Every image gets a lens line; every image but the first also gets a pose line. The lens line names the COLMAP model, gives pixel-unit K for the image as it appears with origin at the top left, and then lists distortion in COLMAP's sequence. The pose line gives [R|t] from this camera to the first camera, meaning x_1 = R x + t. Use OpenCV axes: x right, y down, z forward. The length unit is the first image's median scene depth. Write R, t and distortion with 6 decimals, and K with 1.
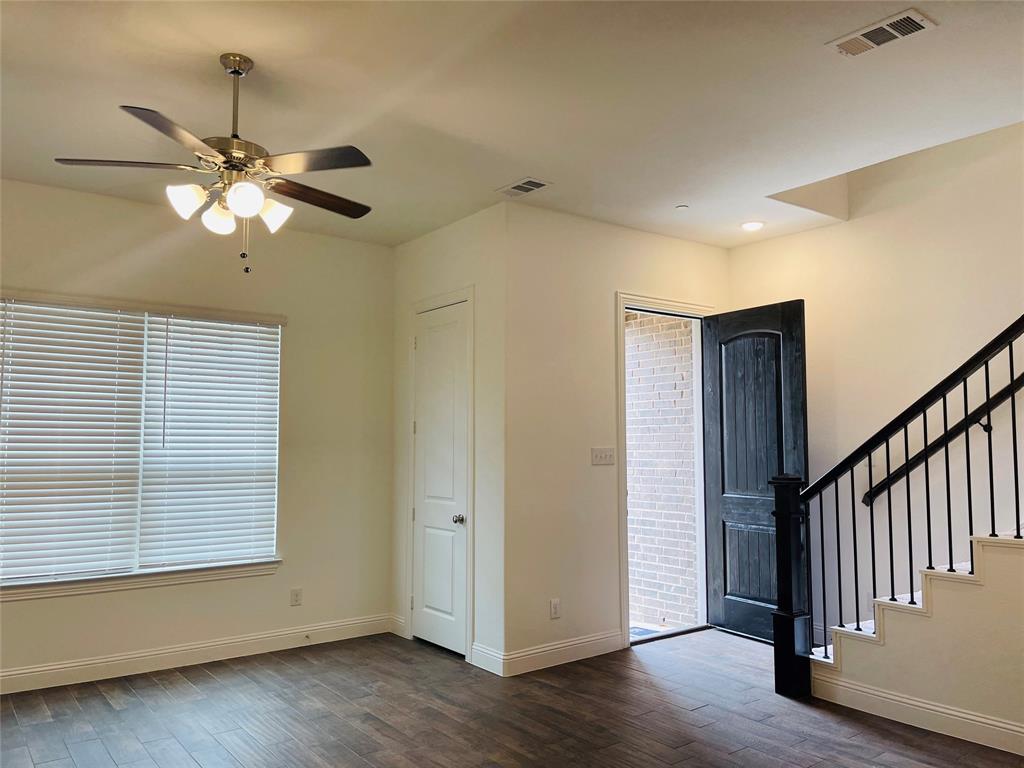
lens RADIAL K [[776.9, 0, 516.7], [0, 776.9, 387.6], [0, 0, 1]] dist [0.065325, -0.091771]
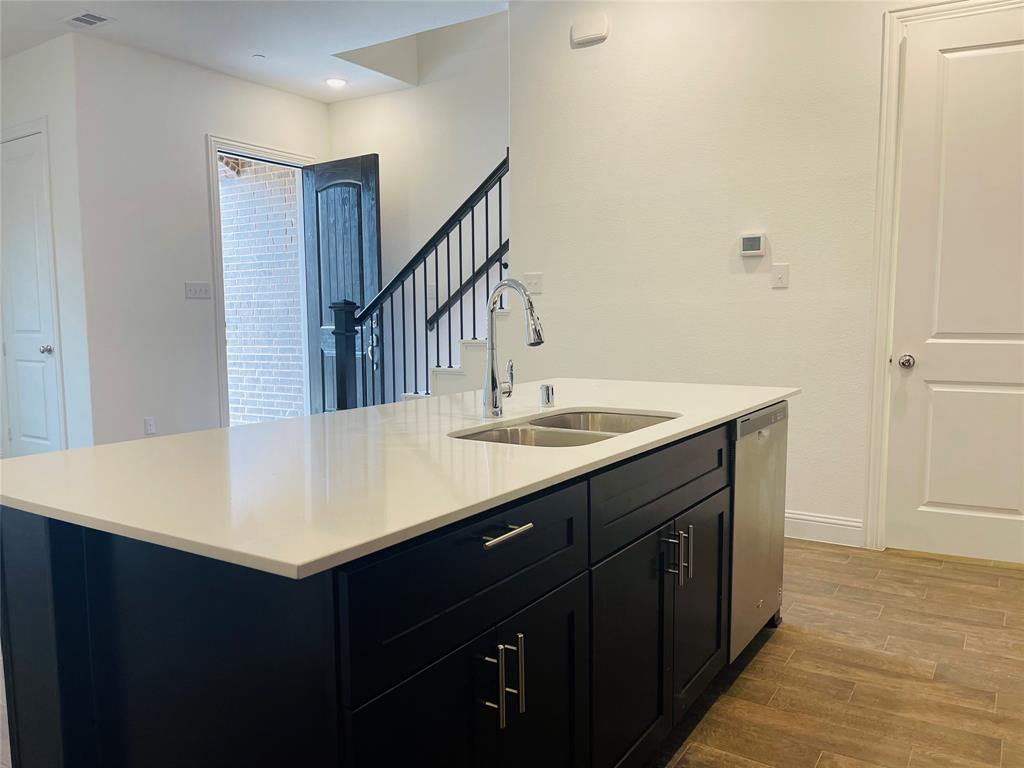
lens RADIAL K [[776.9, 0, 515.8], [0, 776.9, 386.7], [0, 0, 1]] dist [0.065325, -0.091771]
pose [[0.937084, -0.041051, 0.346681, 0.131205], [-0.016464, 0.986761, 0.161346, 0.033898], [-0.348715, -0.156903, 0.924002, -0.176578]]
